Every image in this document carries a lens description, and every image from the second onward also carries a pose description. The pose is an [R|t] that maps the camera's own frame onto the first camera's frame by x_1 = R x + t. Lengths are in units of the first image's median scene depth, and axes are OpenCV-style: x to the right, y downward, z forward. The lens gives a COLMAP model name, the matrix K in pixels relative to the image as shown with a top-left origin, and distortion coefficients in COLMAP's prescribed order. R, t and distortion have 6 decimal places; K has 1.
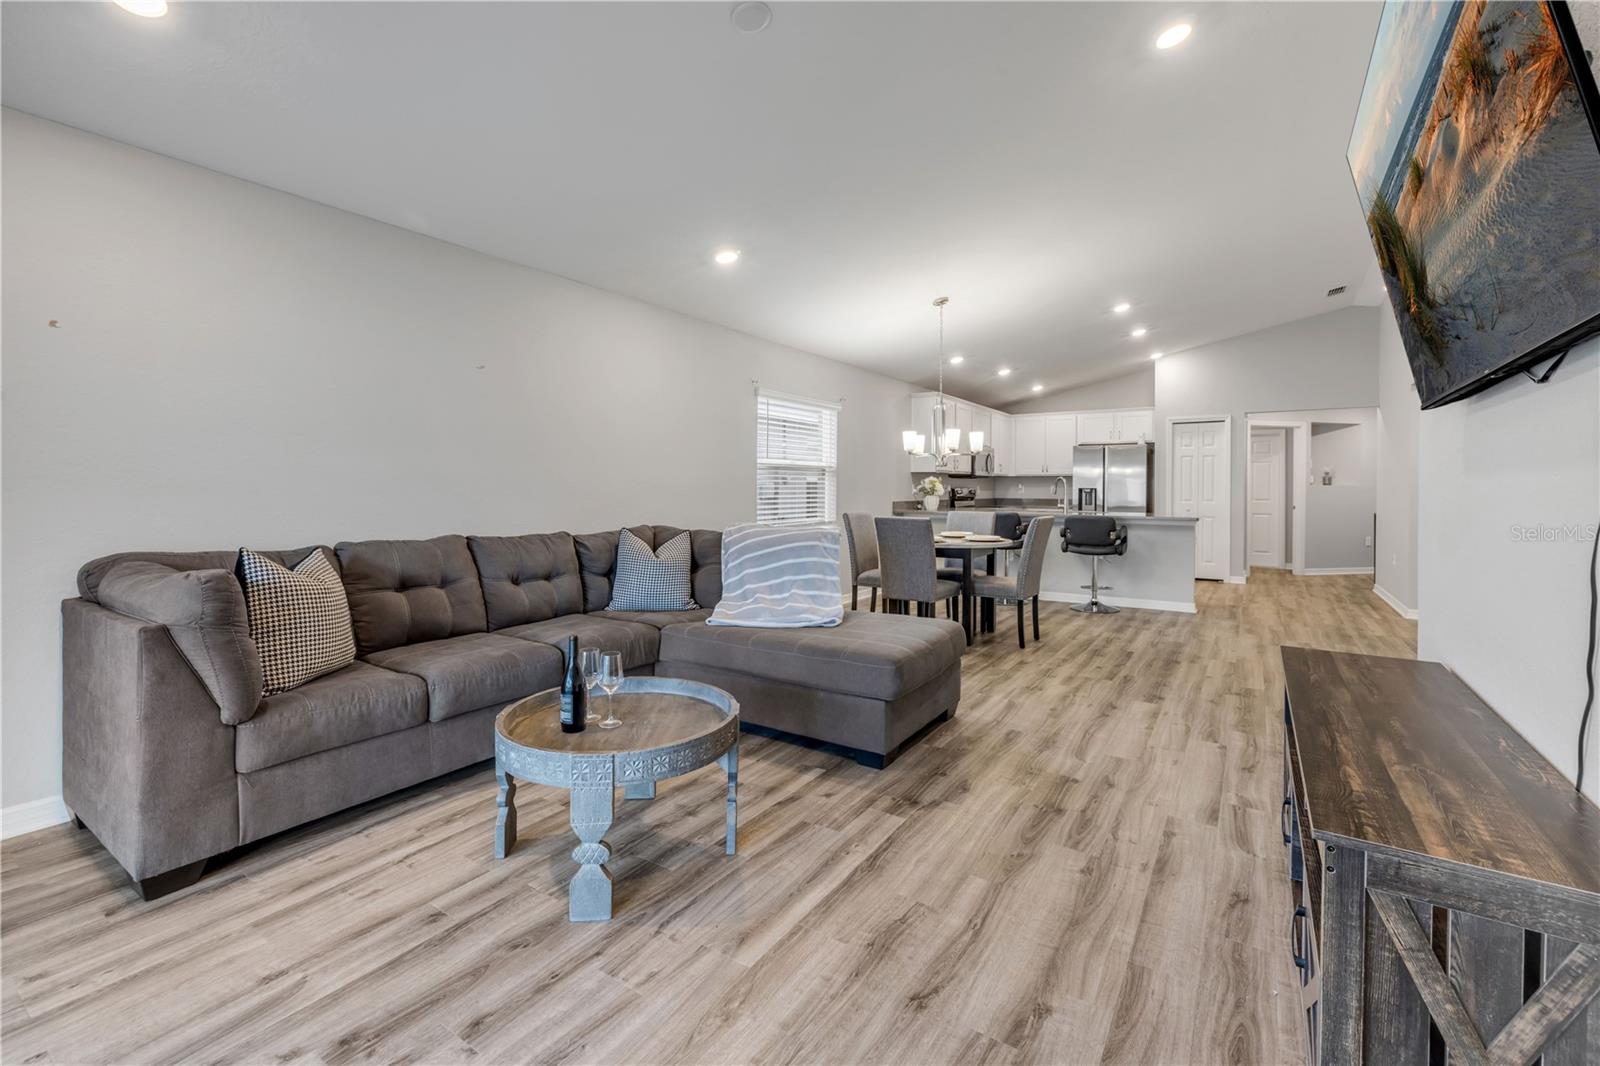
lens RADIAL K [[696.5, 0, 792.2], [0, 696.5, 484.2], [0, 0, 1]] dist [-0.000778, -0.000064]
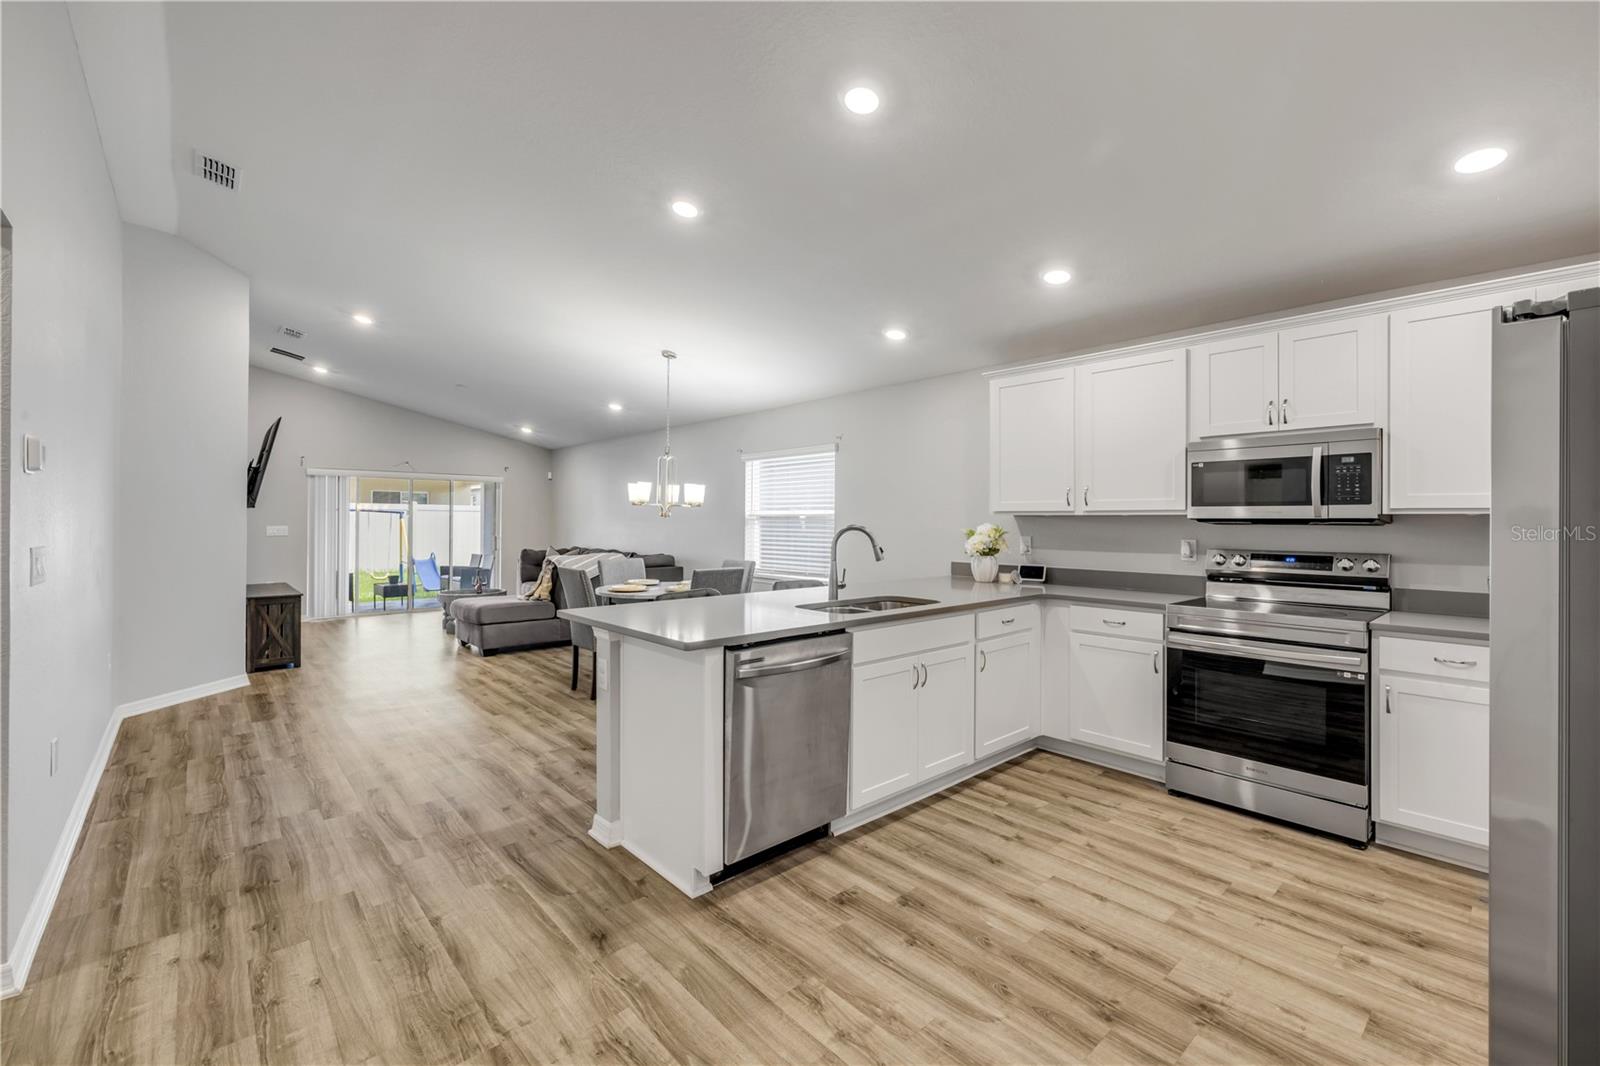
lens RADIAL K [[673.3, 0, 797.0], [0, 673.3, 516.8], [0, 0, 1]] dist [0.000259, 0.000127]
pose [[-0.252207, -0.010602, -0.967615, 1.783380], [-0.000668, 0.999942, -0.010782, -0.023878], [0.967673, -0.002073, -0.252199, 2.283474]]
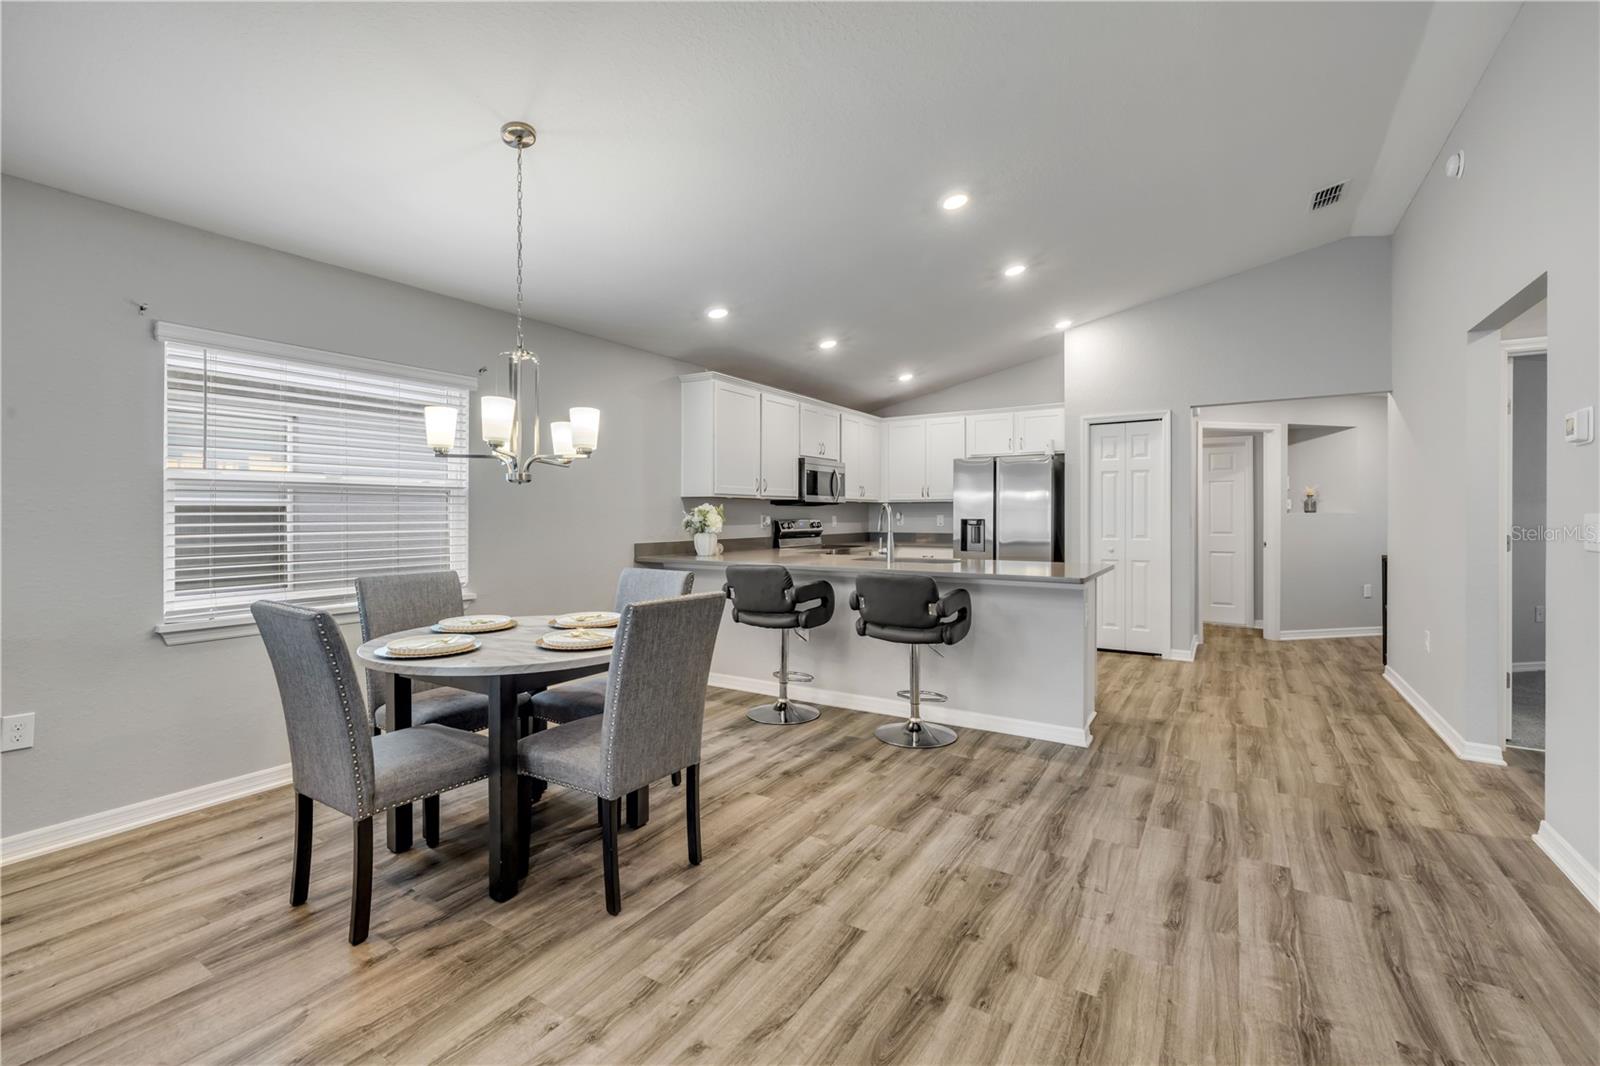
lens RADIAL K [[685.8, 0, 792.5], [0, 685.8, 516.1], [0, 0, 1]] dist [-0.001429, 0.000078]
pose [[0.999854, -0.006130, 0.015938, 0.622750], [0.006022, 0.999959, 0.006826, -0.008232], [-0.015980, -0.006730, 0.999850, 0.843043]]
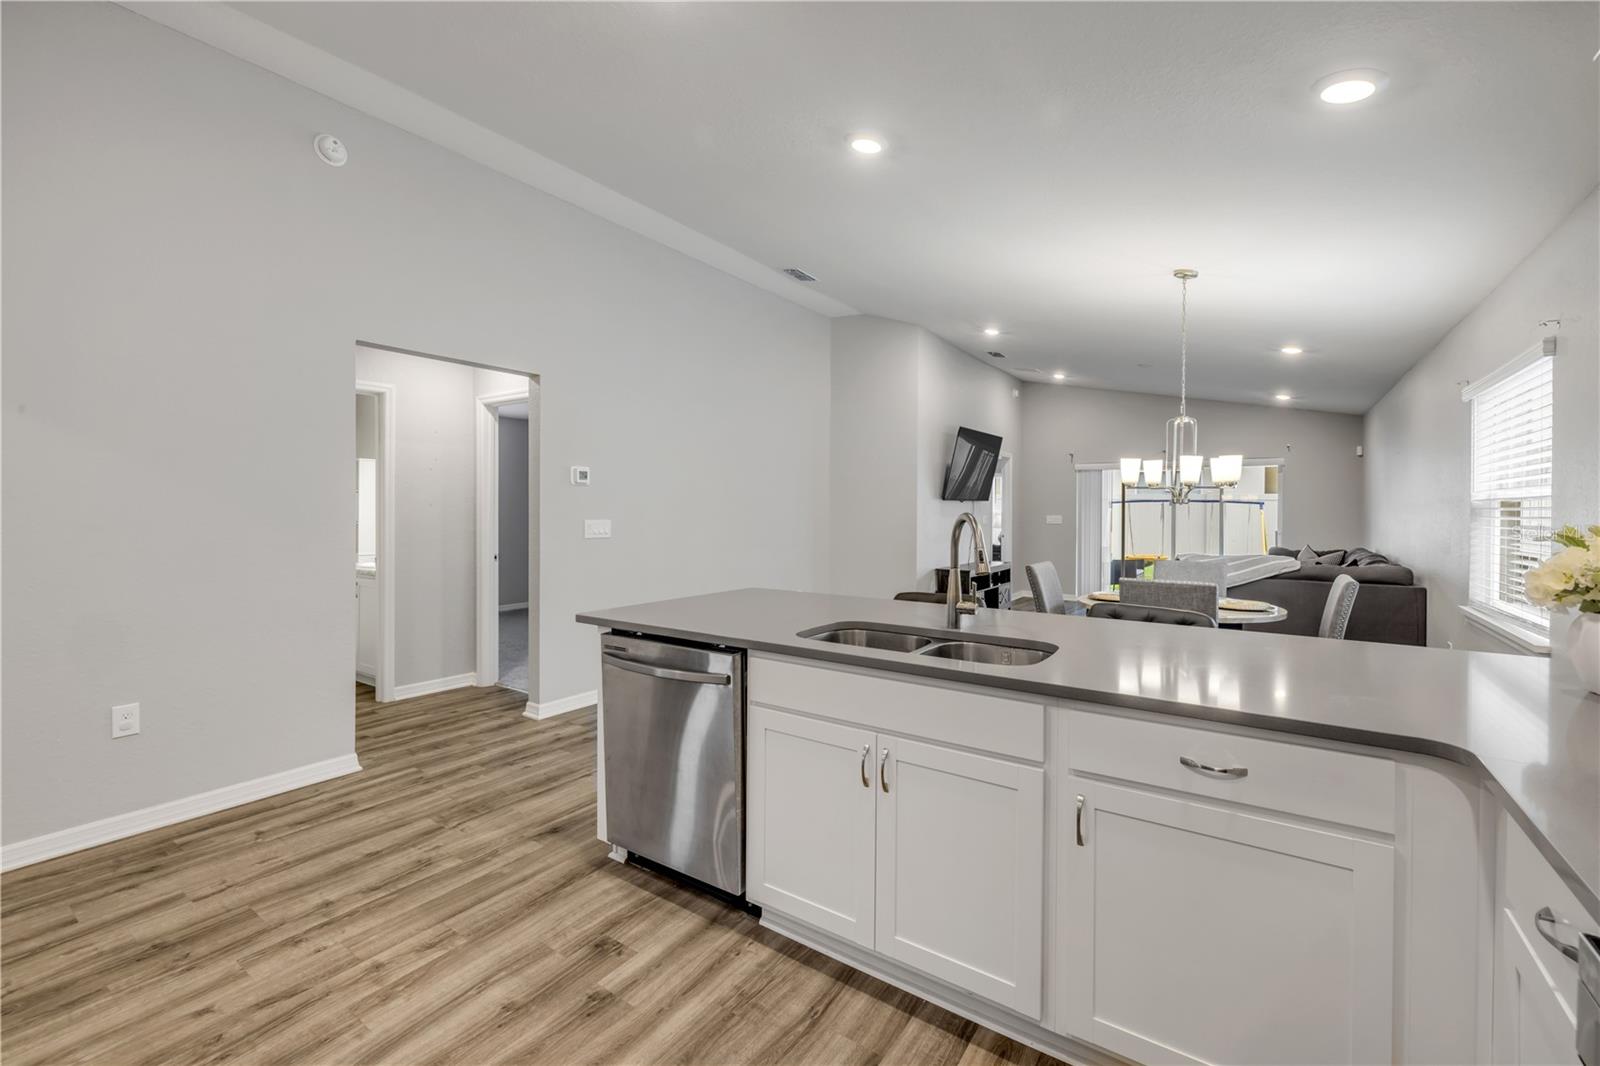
lens RADIAL K [[677.4, 0, 792.9], [0, 677.4, 510.3], [0, 0, 1]] dist [-0.000649, 0.000001]
pose [[-0.999726, -0.010001, 0.021162, 0.958758], [-0.010038, 0.999948, -0.001654, -0.021857], [-0.021144, -0.001866, -0.999775, 2.727375]]
